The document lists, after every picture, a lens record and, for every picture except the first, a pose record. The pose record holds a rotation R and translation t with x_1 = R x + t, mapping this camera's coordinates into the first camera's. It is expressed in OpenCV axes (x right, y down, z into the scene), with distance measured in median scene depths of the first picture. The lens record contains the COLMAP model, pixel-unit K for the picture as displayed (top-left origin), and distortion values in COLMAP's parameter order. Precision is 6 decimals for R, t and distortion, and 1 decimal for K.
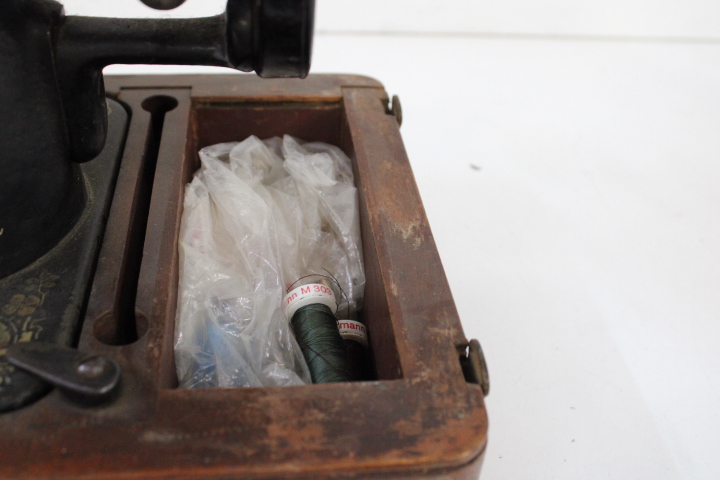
lens RADIAL K [[808.4, 0, 355.8], [0, 808.4, 236.9], [0, 0, 1]] dist [-0.069658, 0.000000]
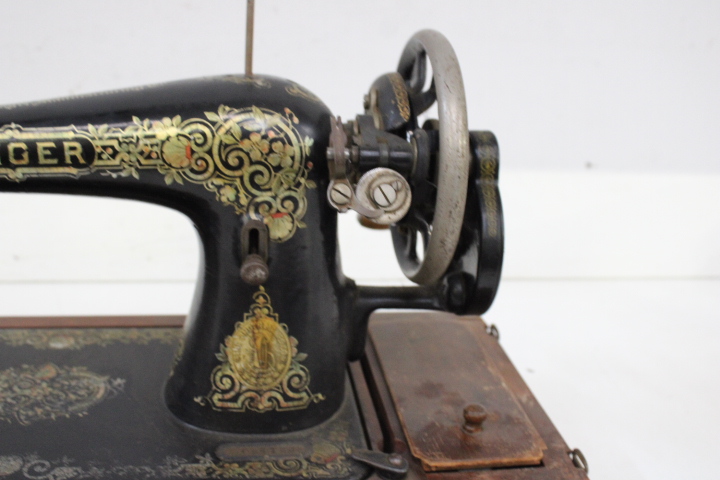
lens RADIAL K [[808.4, 0, 355.8], [0, 808.4, 233.1], [0, 0, 1]] dist [-0.069658, 0.000000]
pose [[0.999085, -0.012983, 0.040751, -0.439229], [0.024204, 0.957188, -0.288453, 0.172215], [-0.035261, 0.289175, 0.956627, -0.930938]]
